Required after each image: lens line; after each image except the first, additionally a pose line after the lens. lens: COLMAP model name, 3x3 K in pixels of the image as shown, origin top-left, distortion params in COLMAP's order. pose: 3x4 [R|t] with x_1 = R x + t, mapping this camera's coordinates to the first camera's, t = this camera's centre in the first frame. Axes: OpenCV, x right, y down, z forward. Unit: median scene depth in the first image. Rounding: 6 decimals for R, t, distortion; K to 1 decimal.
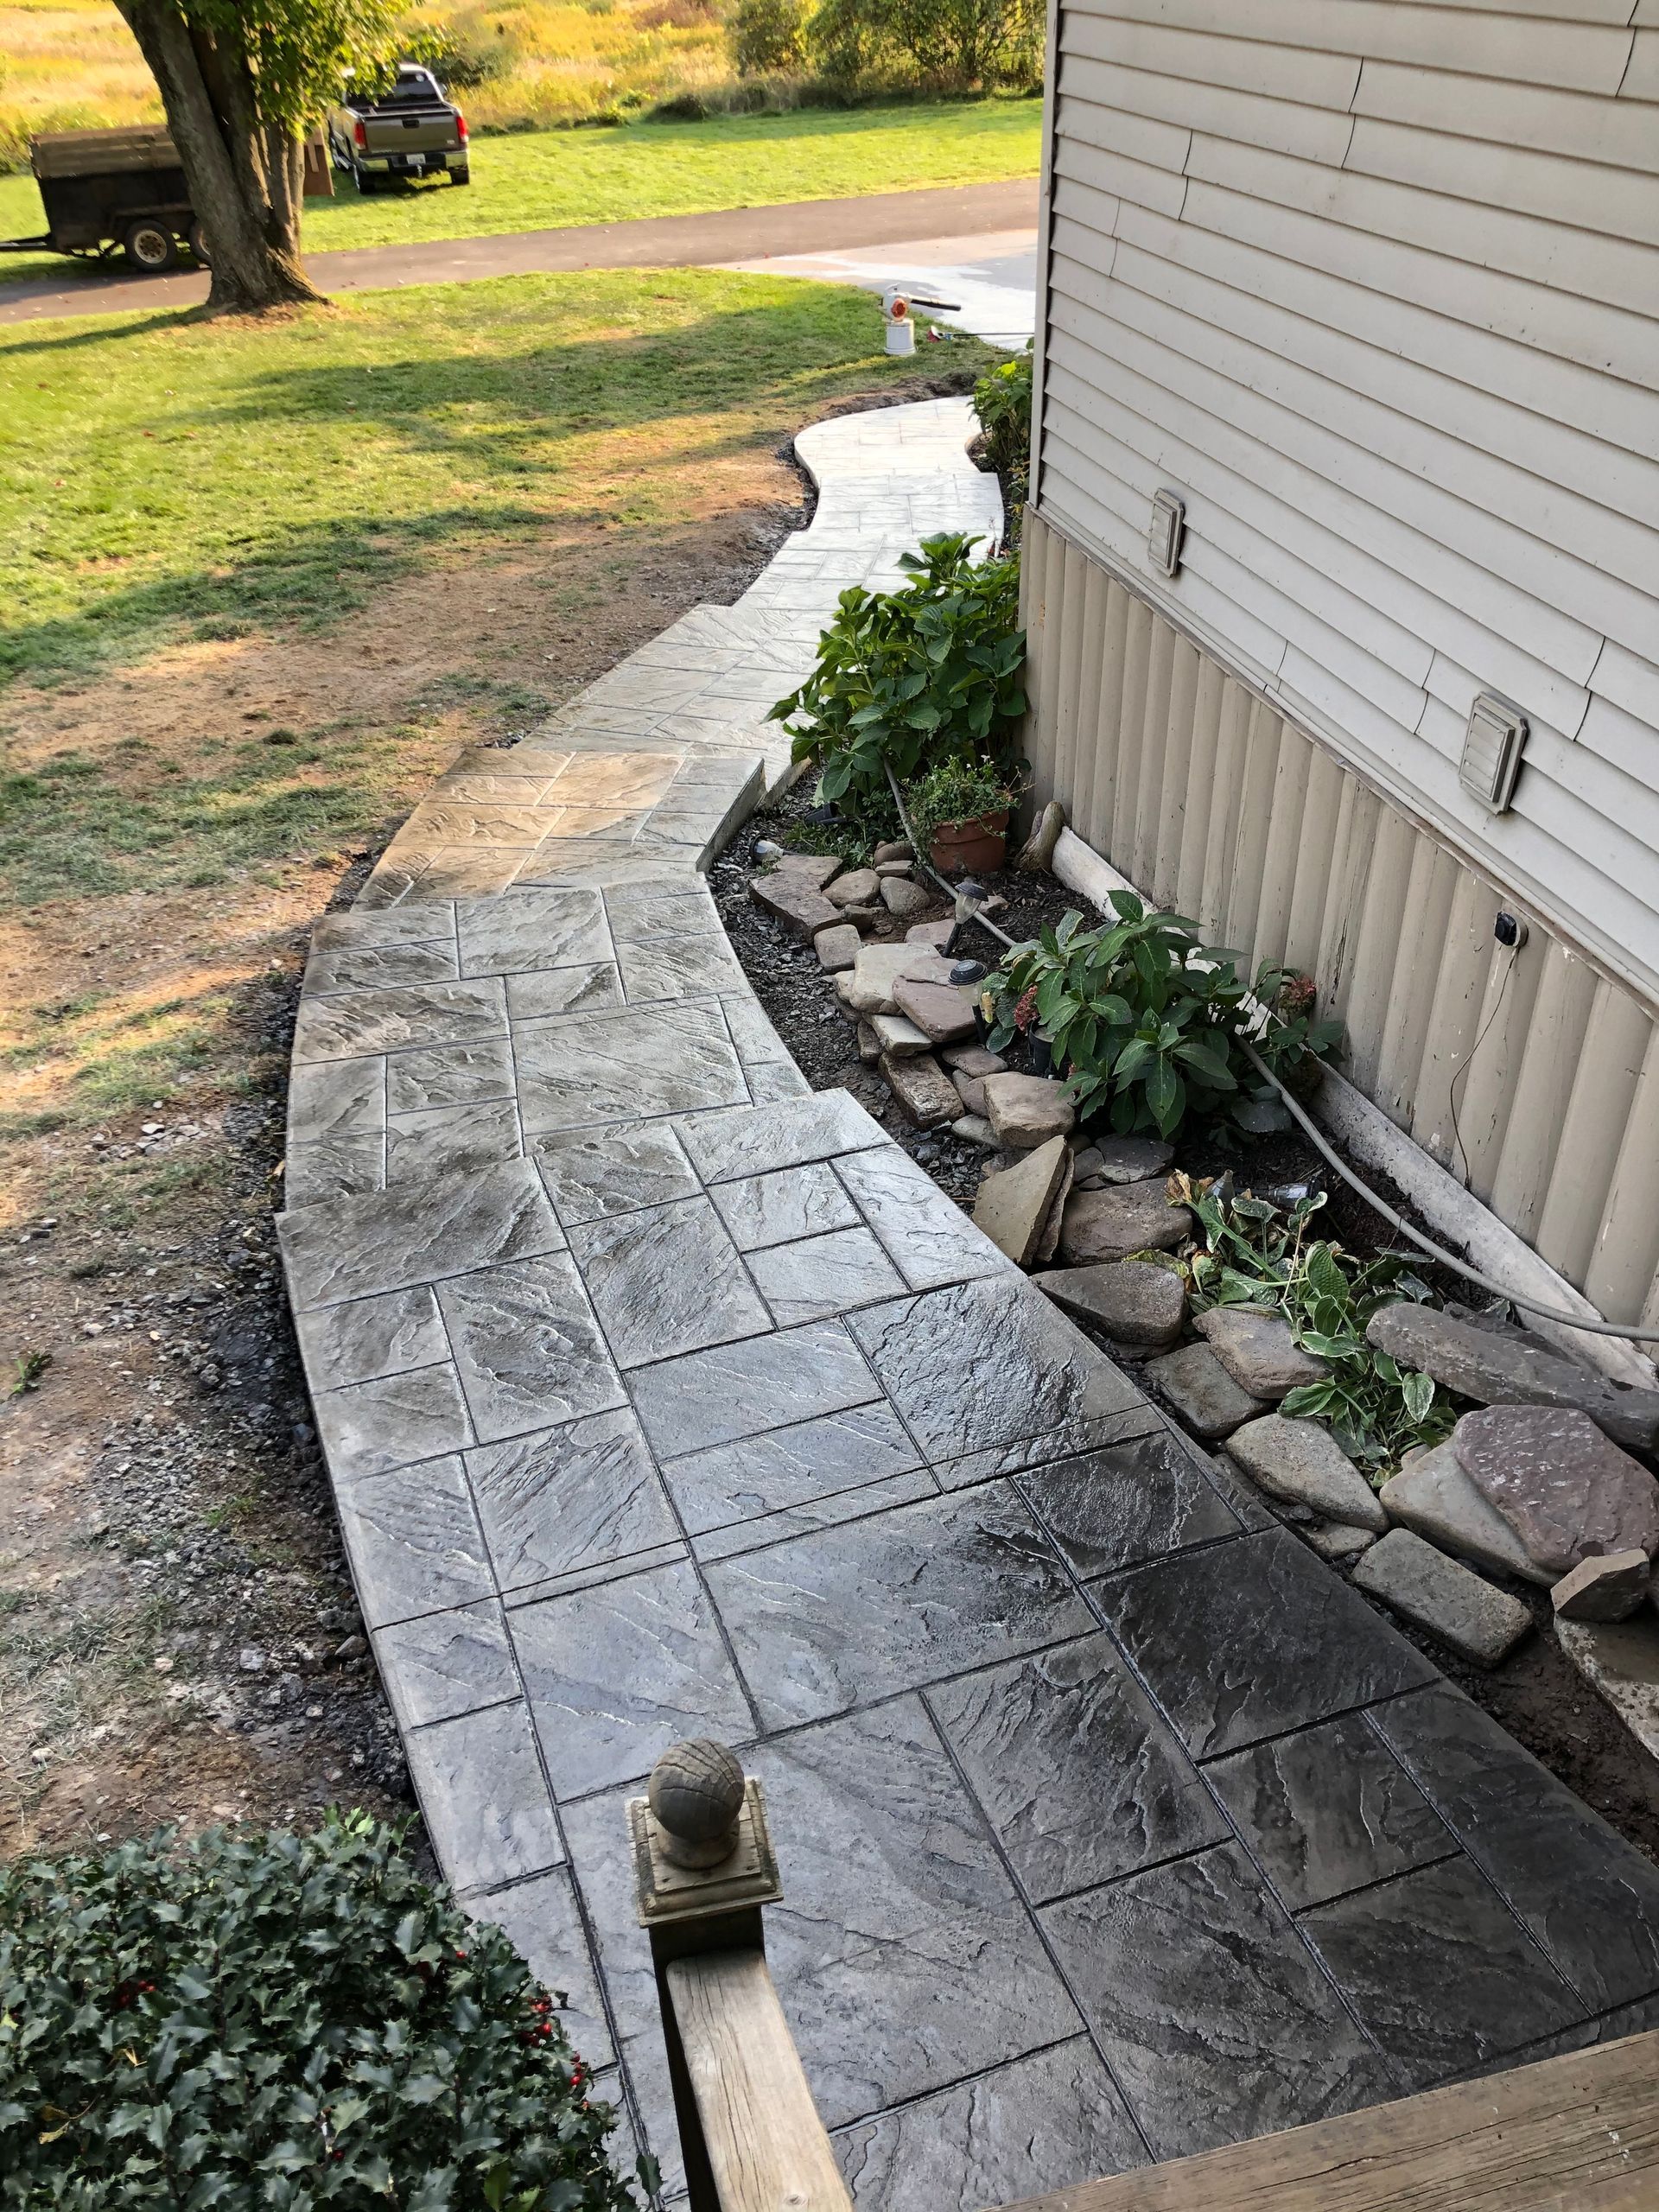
lens RADIAL K [[1859.9, 0, 829.5], [0, 1859.9, 1106.0], [0, 0, 1]] dist [0.094015, -0.078745]
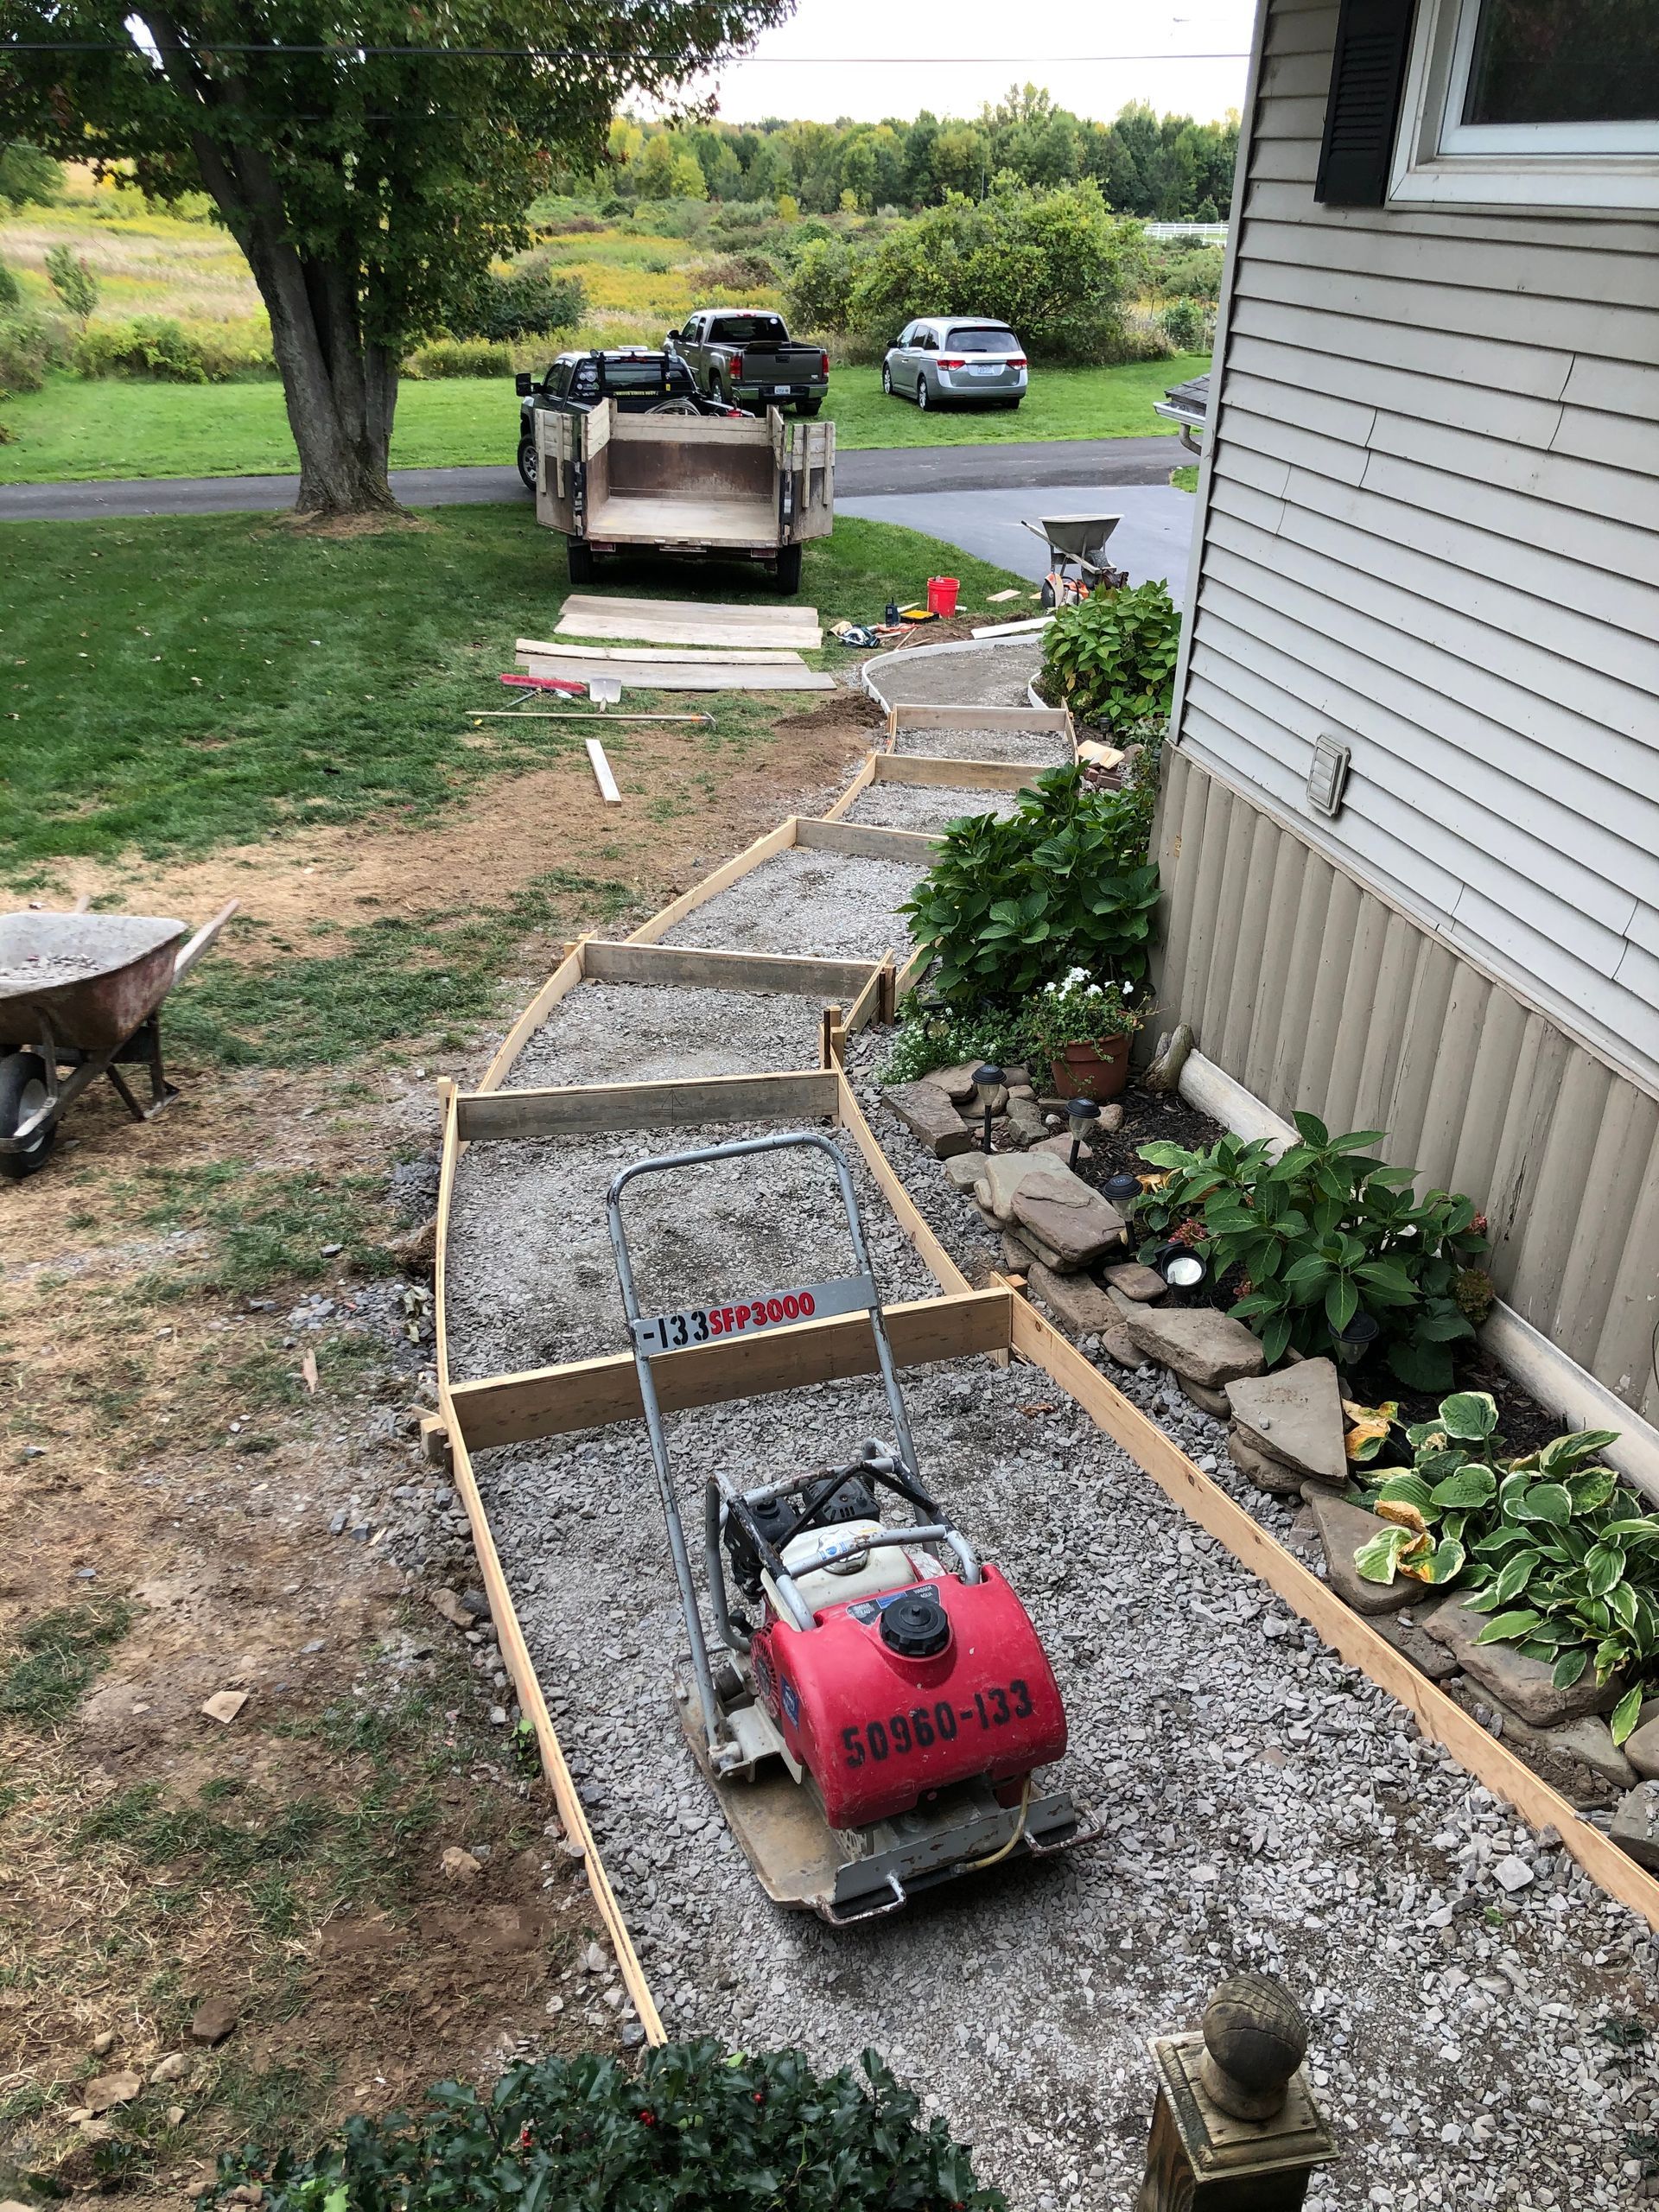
lens RADIAL K [[1859.9, 0, 829.5], [0, 1859.9, 1106.0], [0, 0, 1]] dist [0.094015, -0.078745]
pose [[0.998531, 0.053178, 0.010353, -0.101745], [-0.051714, 0.992542, -0.110387, 0.004270], [-0.016146, 0.109689, 0.993835, -0.001849]]
